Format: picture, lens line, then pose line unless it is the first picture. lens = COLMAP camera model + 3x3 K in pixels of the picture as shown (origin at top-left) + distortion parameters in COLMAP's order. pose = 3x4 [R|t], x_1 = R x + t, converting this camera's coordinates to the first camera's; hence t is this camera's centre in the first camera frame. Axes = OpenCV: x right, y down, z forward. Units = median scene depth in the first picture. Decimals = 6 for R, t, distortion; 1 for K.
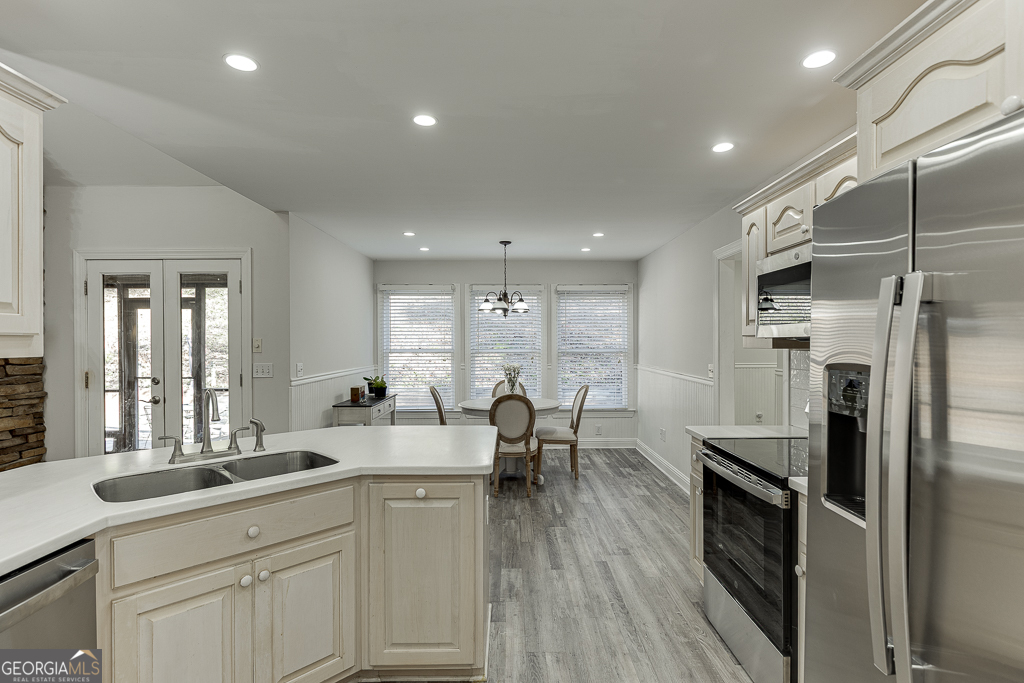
lens RADIAL K [[507.1, 0, 513.7], [0, 507.1, 342.1], [0, 0, 1]] dist [-0.002522, -0.000379]
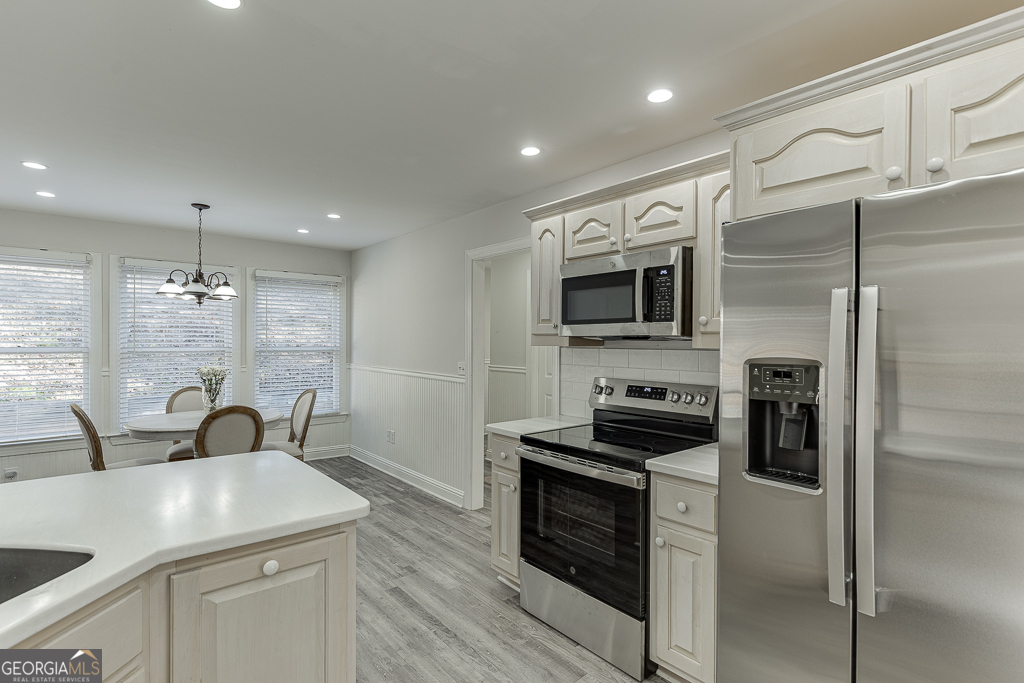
lens RADIAL K [[507.1, 0, 526.1], [0, 507.1, 341.2], [0, 0, 1]] dist [-0.002522, -0.000379]
pose [[0.762287, 0.005976, 0.647212, -0.201398], [-0.007200, 0.999974, -0.000753, 0.002911], [-0.647199, -0.004086, 0.762310, 0.165592]]
